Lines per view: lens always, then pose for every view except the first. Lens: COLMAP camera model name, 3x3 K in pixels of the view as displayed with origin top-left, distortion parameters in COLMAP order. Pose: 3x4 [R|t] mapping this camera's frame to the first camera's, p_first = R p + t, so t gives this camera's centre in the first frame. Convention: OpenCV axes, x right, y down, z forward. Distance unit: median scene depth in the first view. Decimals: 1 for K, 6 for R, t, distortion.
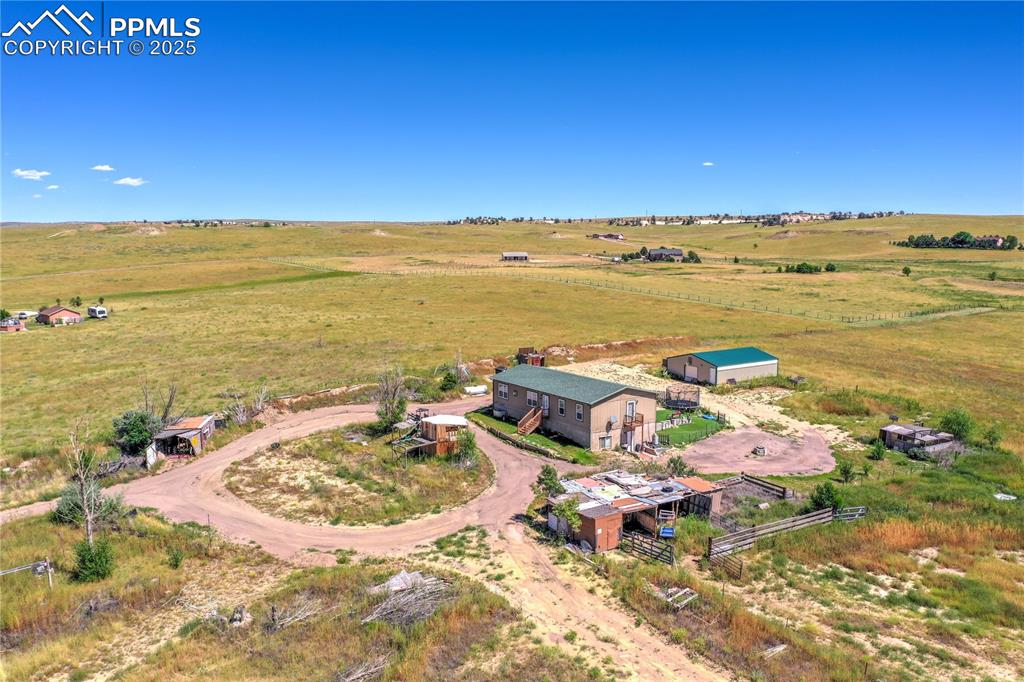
lens RADIAL K [[824.5, 0, 512.7], [0, 824.5, 341.6], [0, 0, 1]] dist [-0.000592, -0.001731]
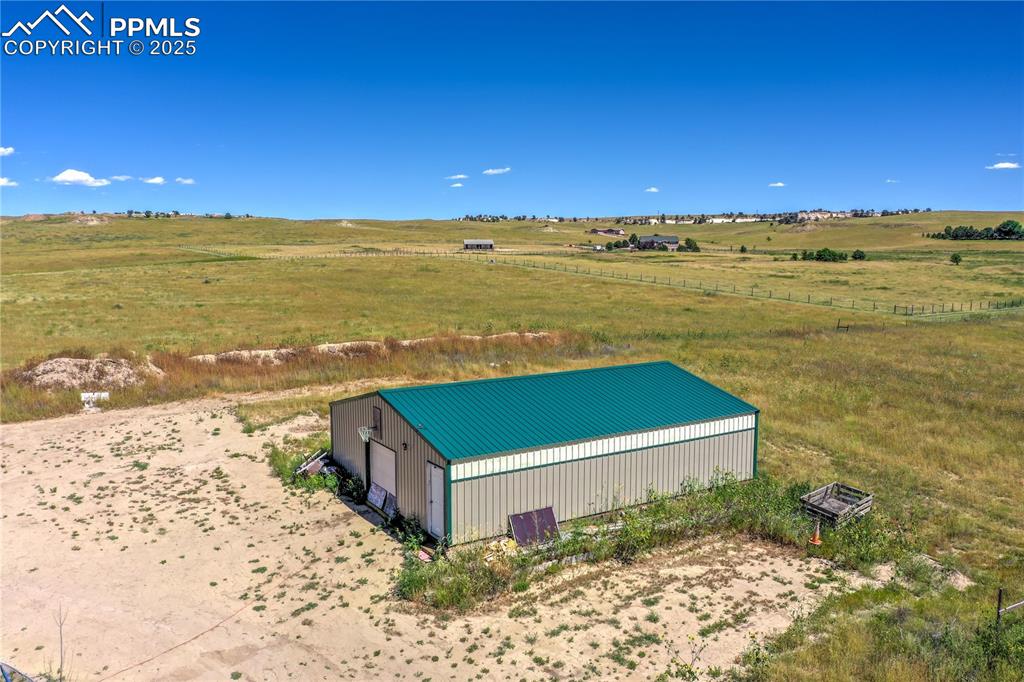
lens RADIAL K [[824.5, 0, 511.3], [0, 824.5, 339.0], [0, 0, 1]] dist [-0.000592, -0.001731]
pose [[0.999768, 0.004241, -0.021103, 0.054964], [-0.004426, 0.999952, -0.008711, 0.000254], [0.021065, 0.008802, 0.999739, 0.162618]]
